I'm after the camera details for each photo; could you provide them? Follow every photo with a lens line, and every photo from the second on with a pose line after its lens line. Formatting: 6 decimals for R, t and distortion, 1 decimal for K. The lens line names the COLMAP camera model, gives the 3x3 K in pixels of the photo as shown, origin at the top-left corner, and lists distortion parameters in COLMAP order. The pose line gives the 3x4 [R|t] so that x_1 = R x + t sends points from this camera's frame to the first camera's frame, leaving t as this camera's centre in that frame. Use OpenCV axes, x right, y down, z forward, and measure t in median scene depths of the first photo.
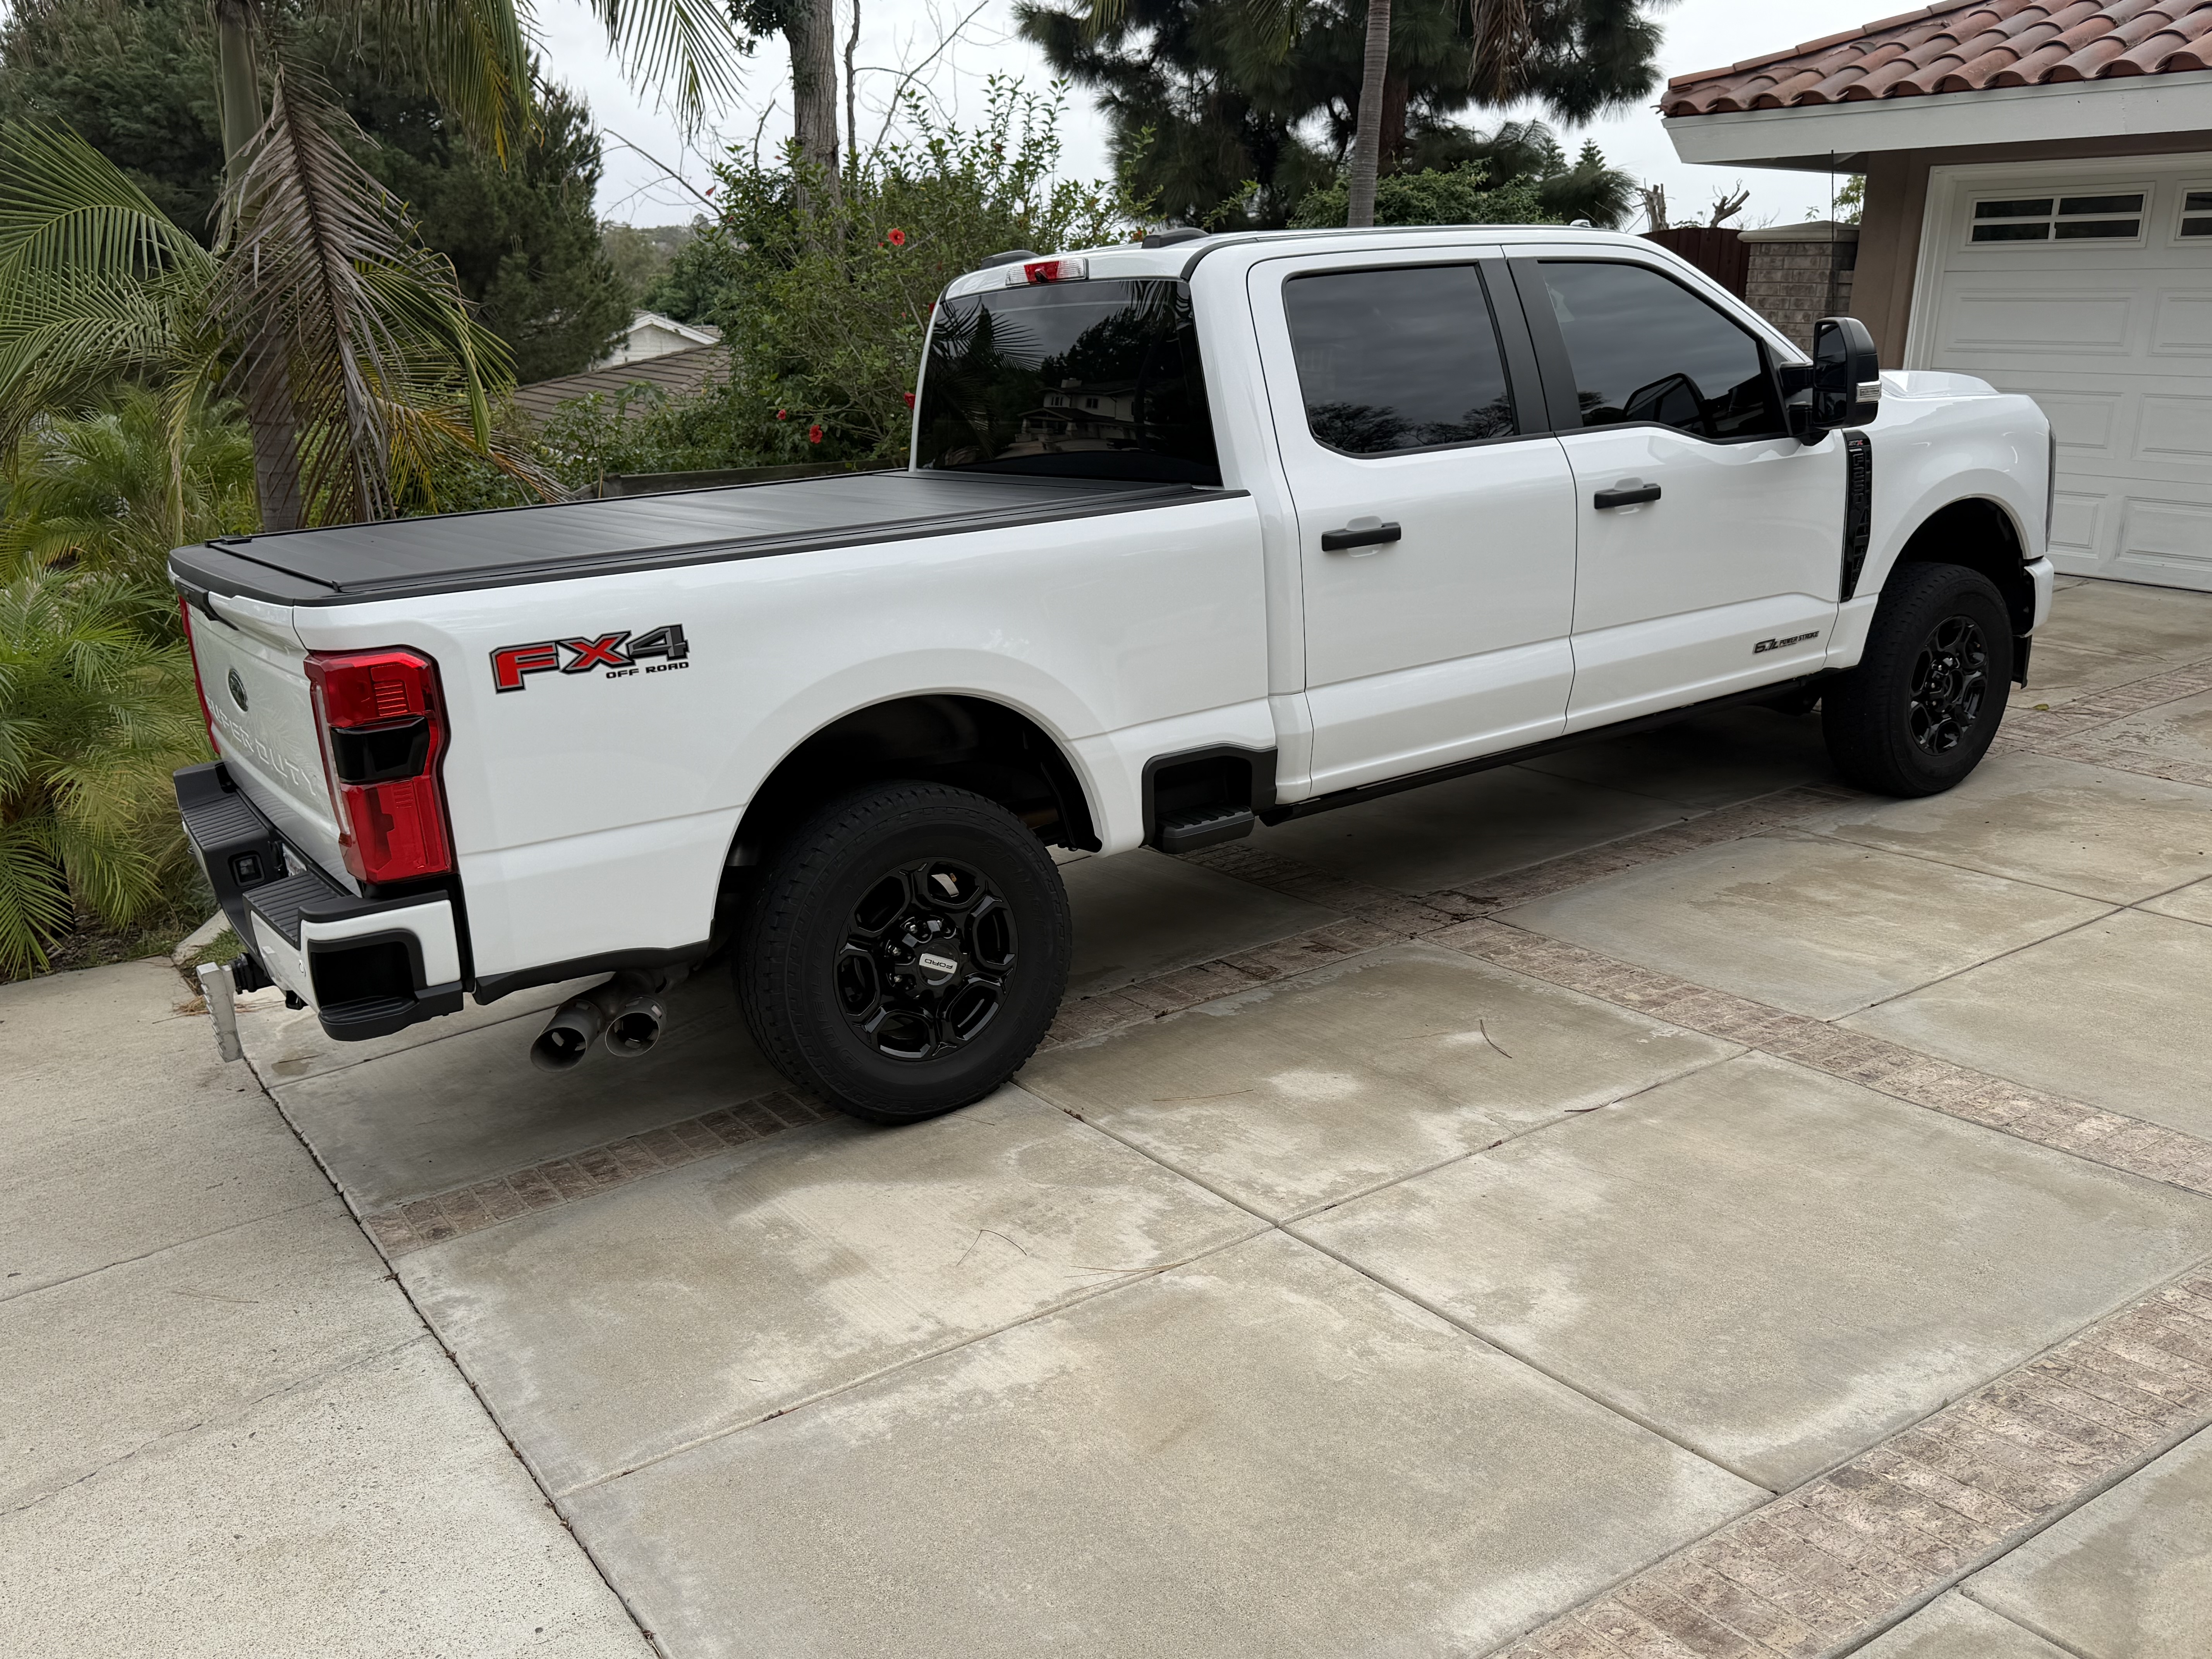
lens RADIAL K [[1753.5, 0, 1106.0], [0, 1753.5, 829.5], [0, 0, 1]] dist [0.167525, -0.280495]
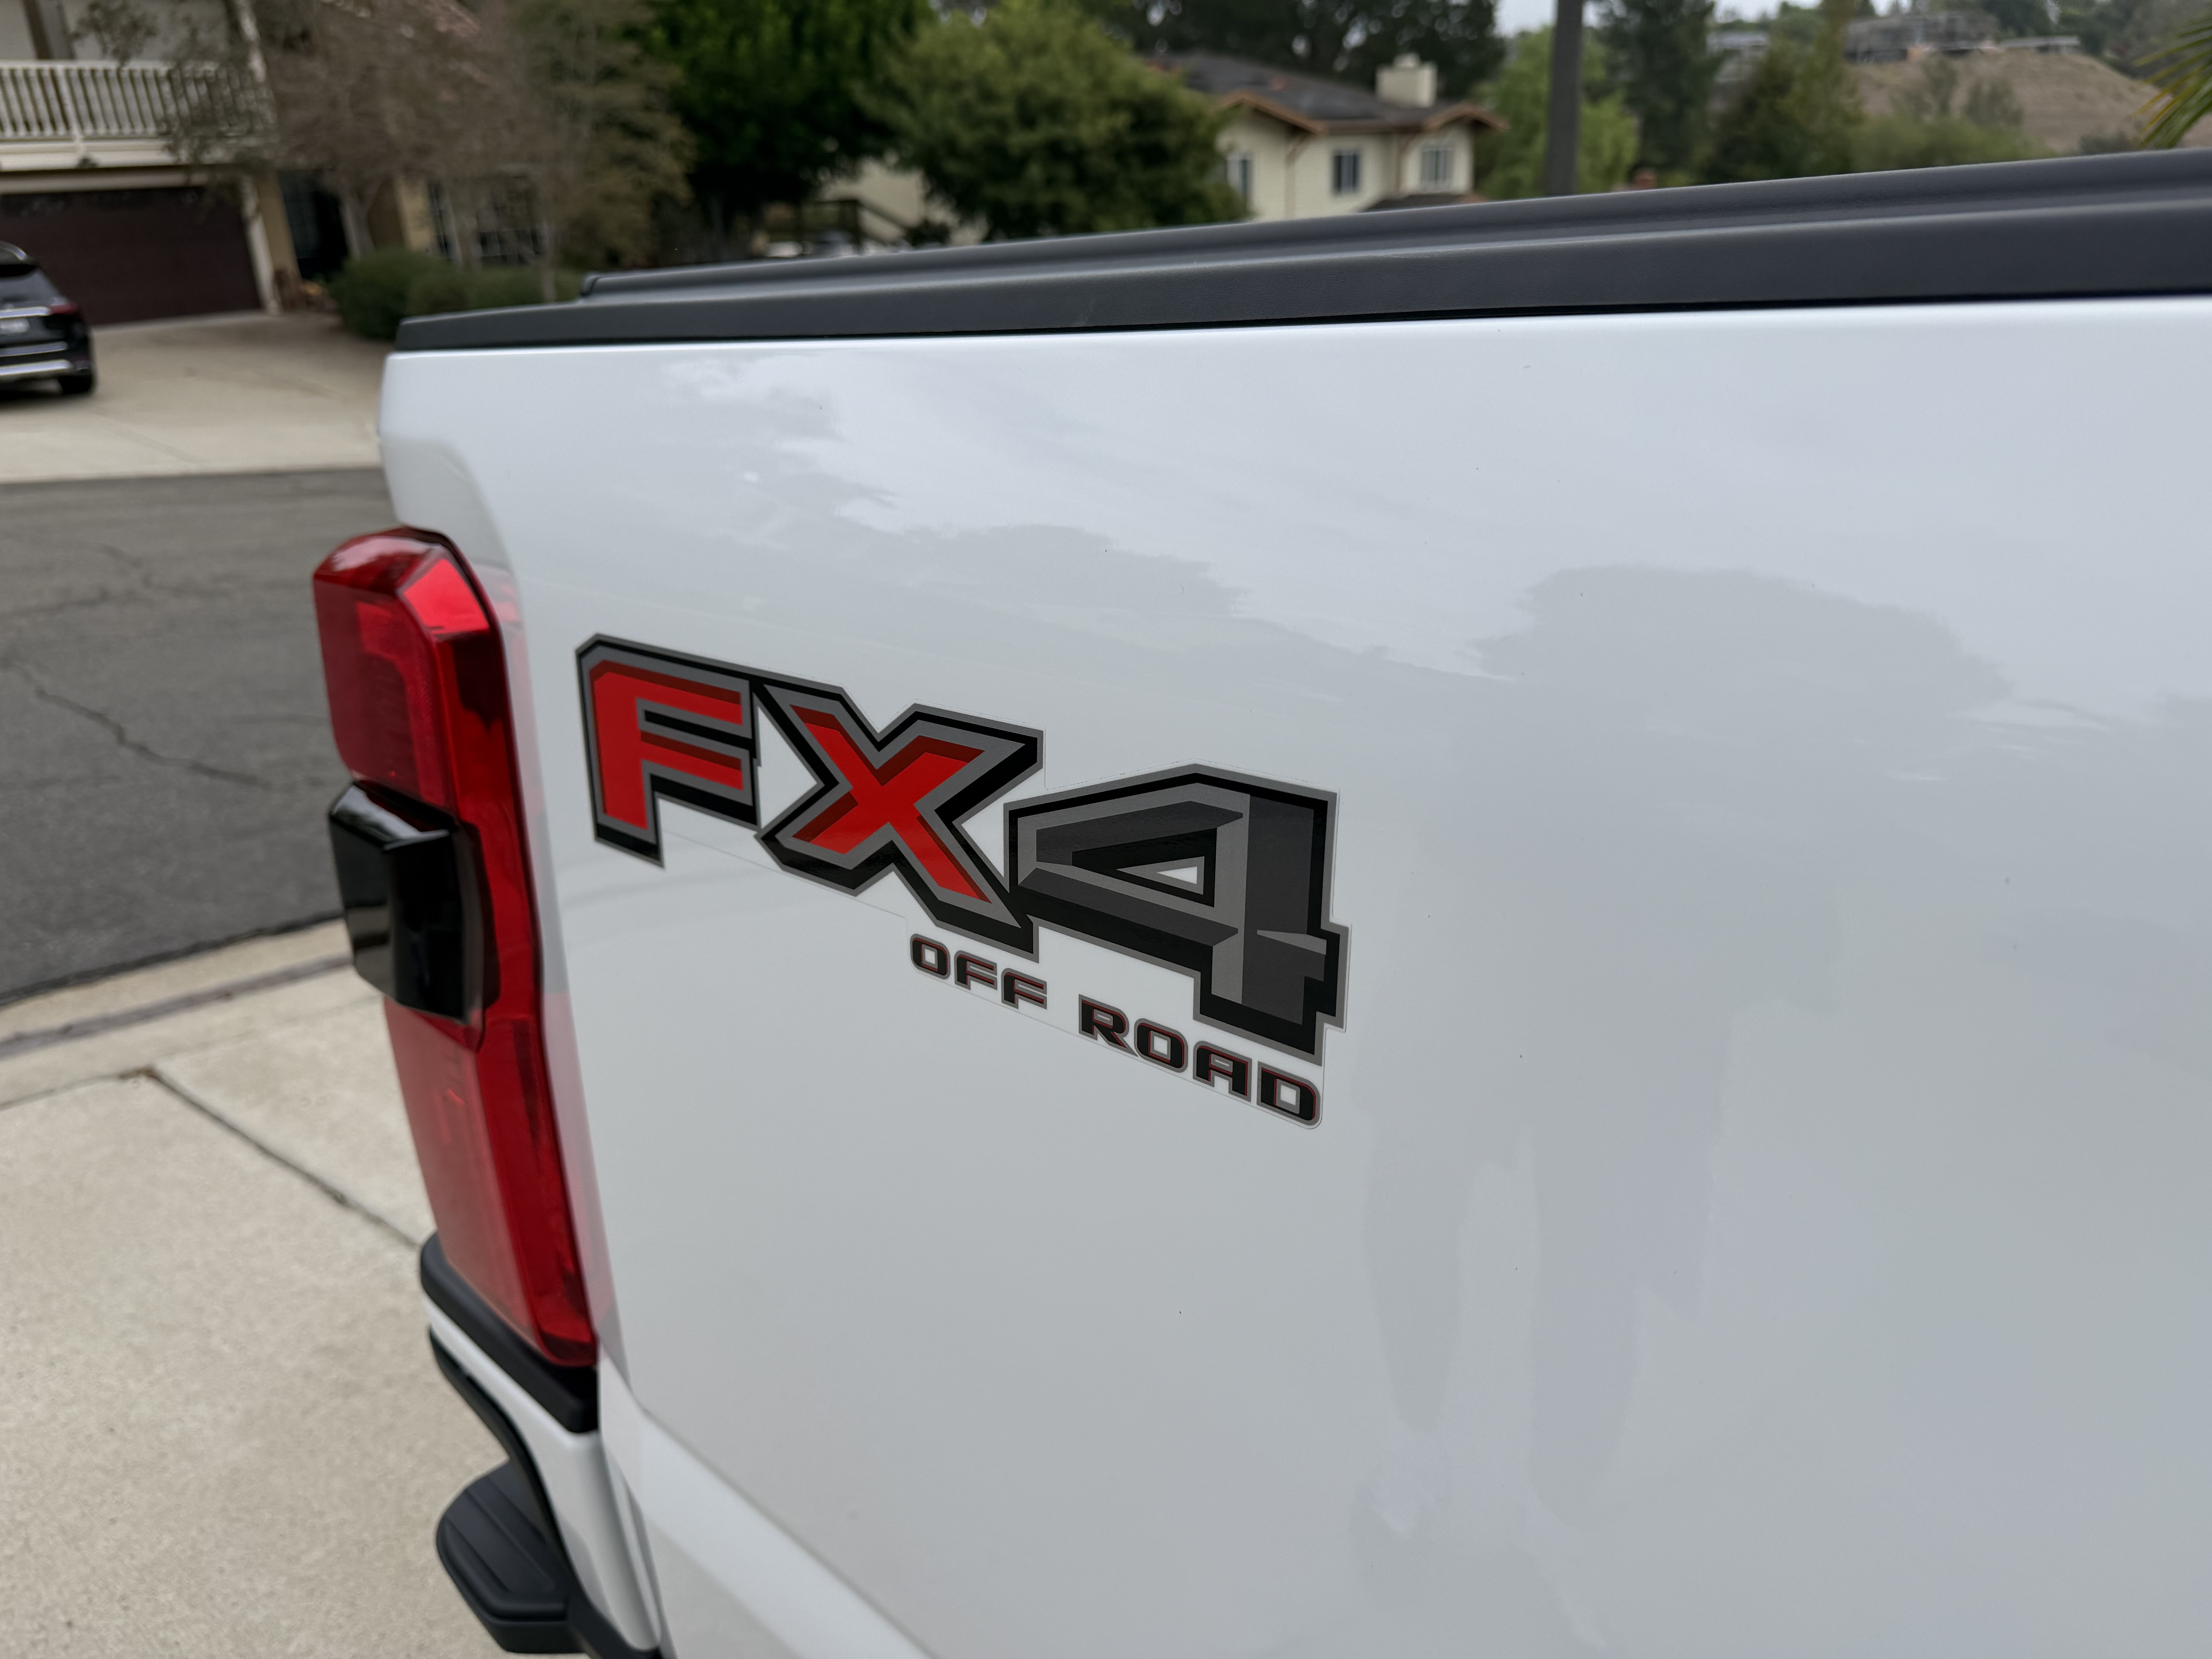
lens RADIAL K [[1667.7, 0, 1106.0], [0, 1667.7, 829.5], [0, 0, 1]] dist [0.005995, 0.001681]
pose [[0.252140, 0.342763, -0.904952, -0.113708], [-0.242521, 0.927705, 0.283809, -0.115905], [0.936808, 0.147910, 0.317039, 0.773651]]
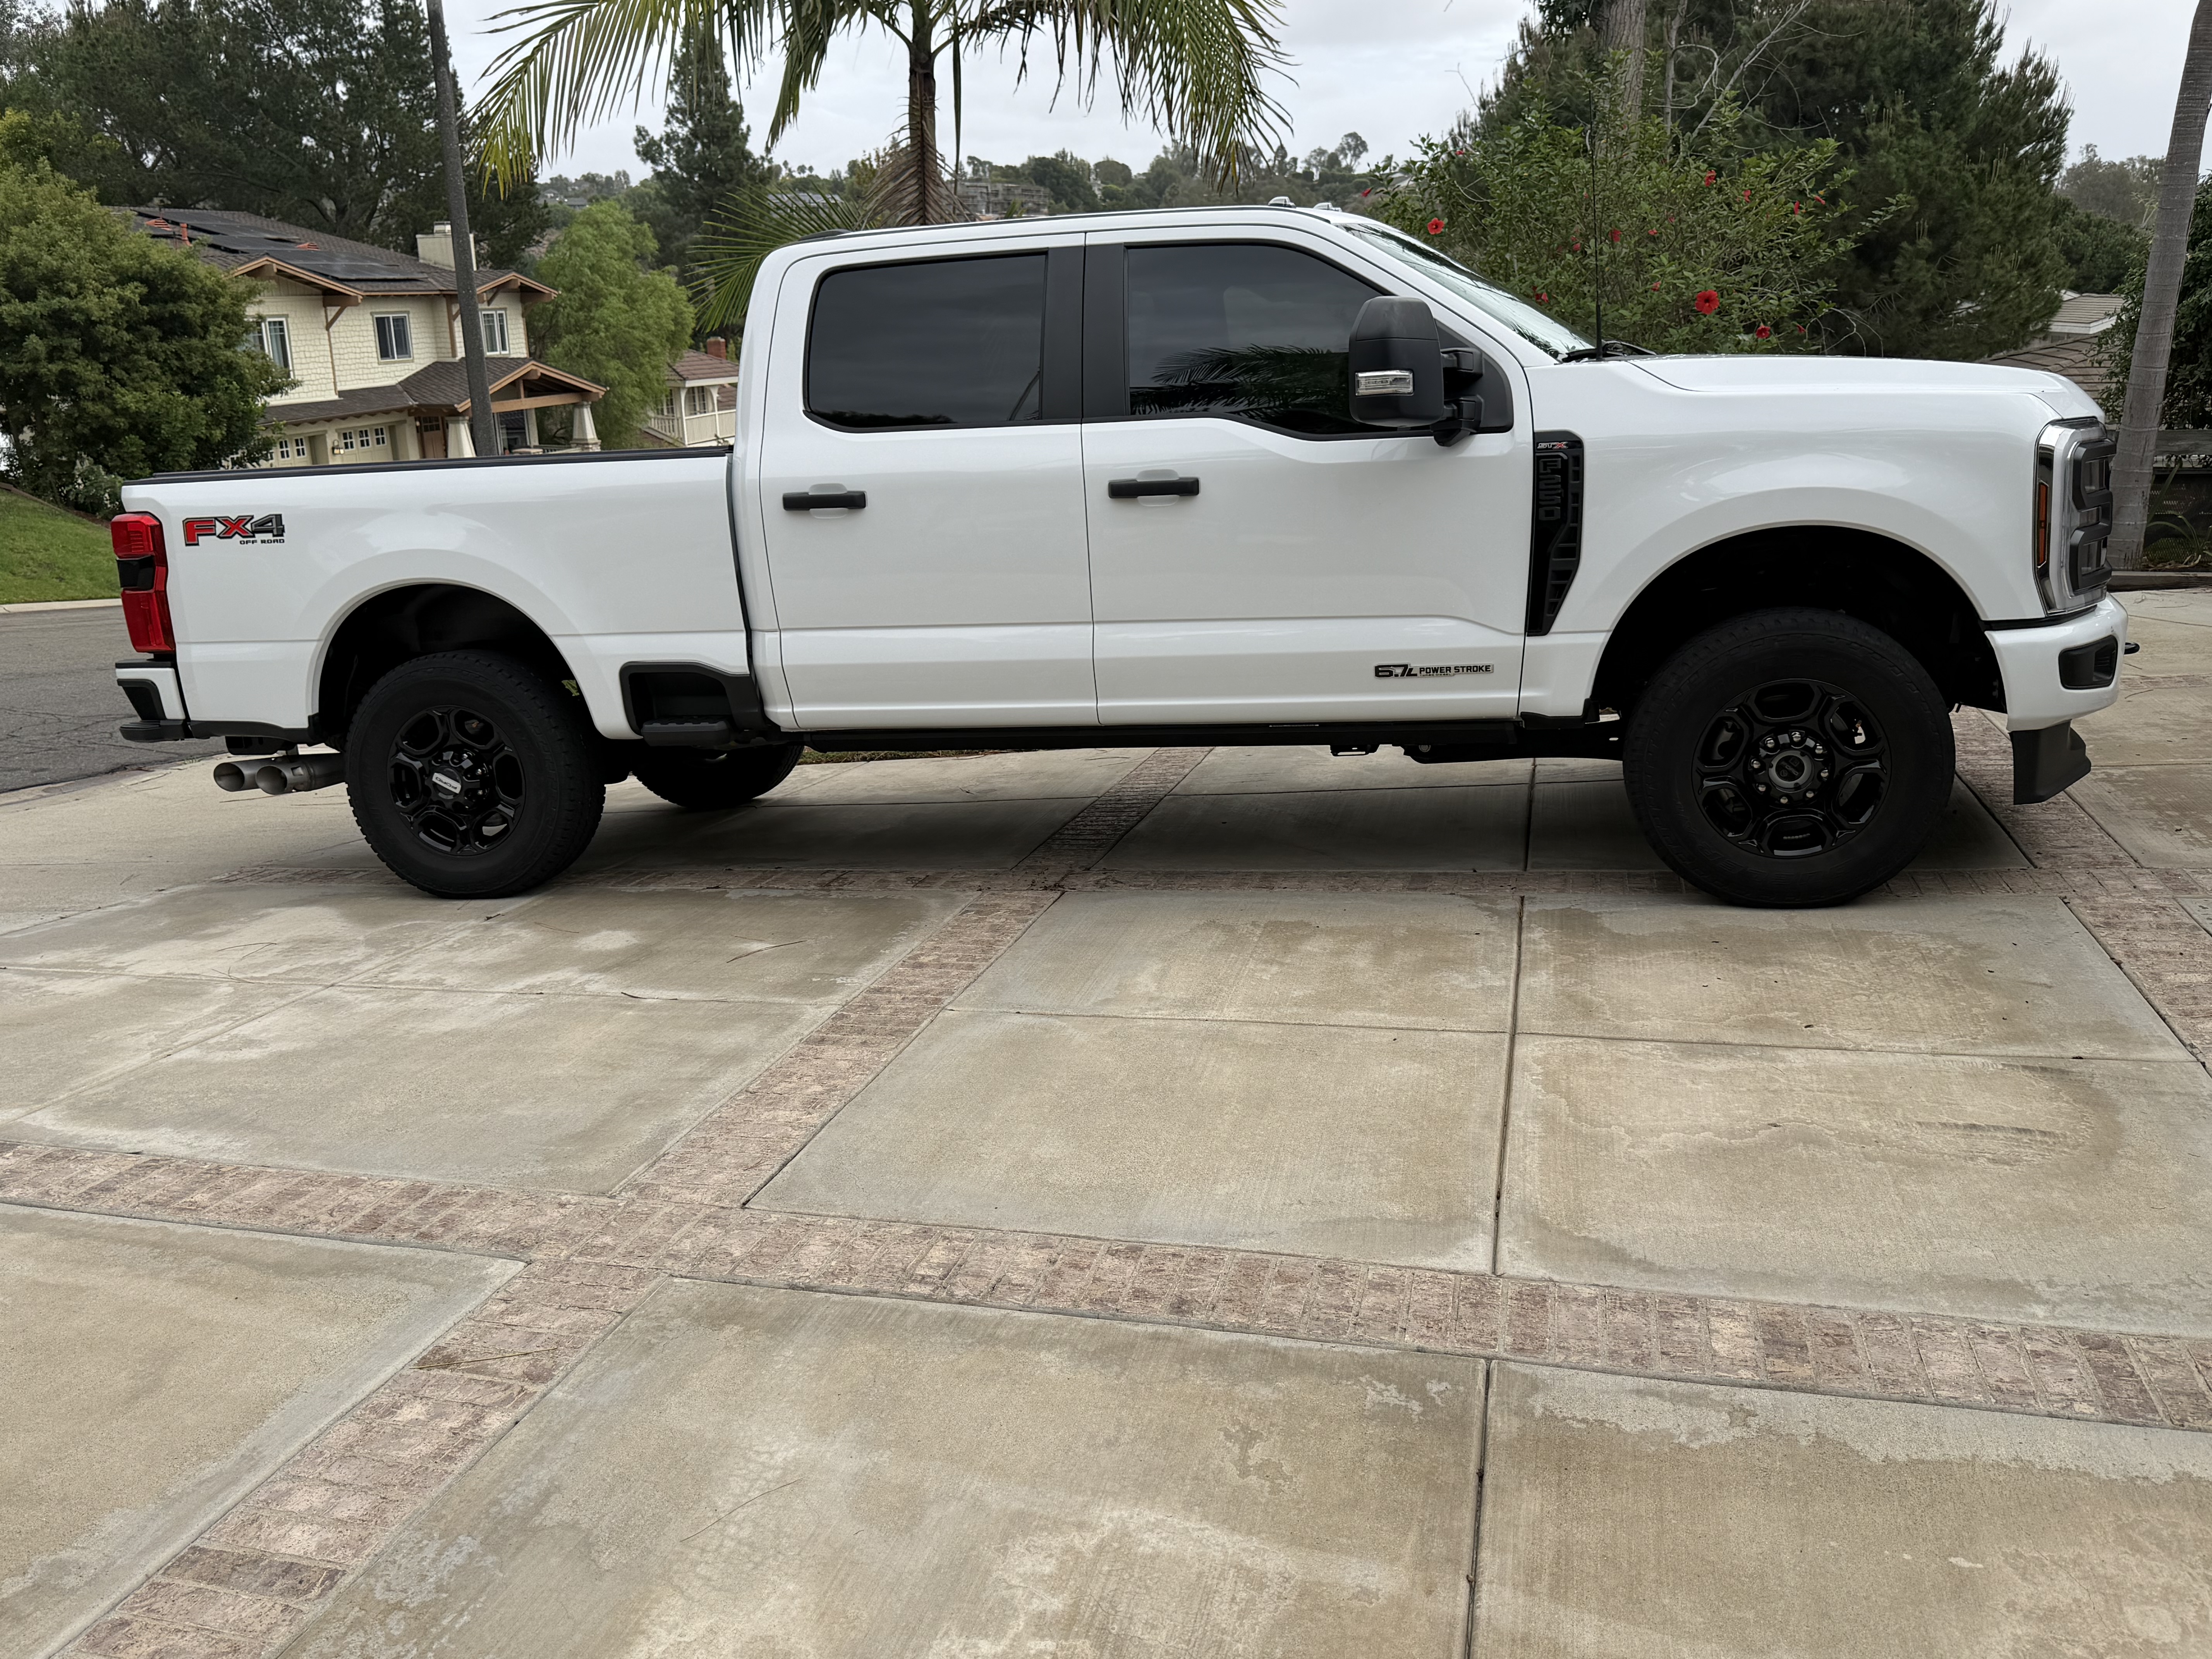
lens RADIAL K [[1753.5, 0, 1106.0], [0, 1753.5, 829.5], [0, 0, 1]] dist [0.167525, -0.280495]
pose [[0.680993, 0.187767, -0.707808, 1.129718], [-0.185101, 0.979317, 0.081704, -0.087724], [0.708510, 0.075376, 0.701664, 0.358081]]
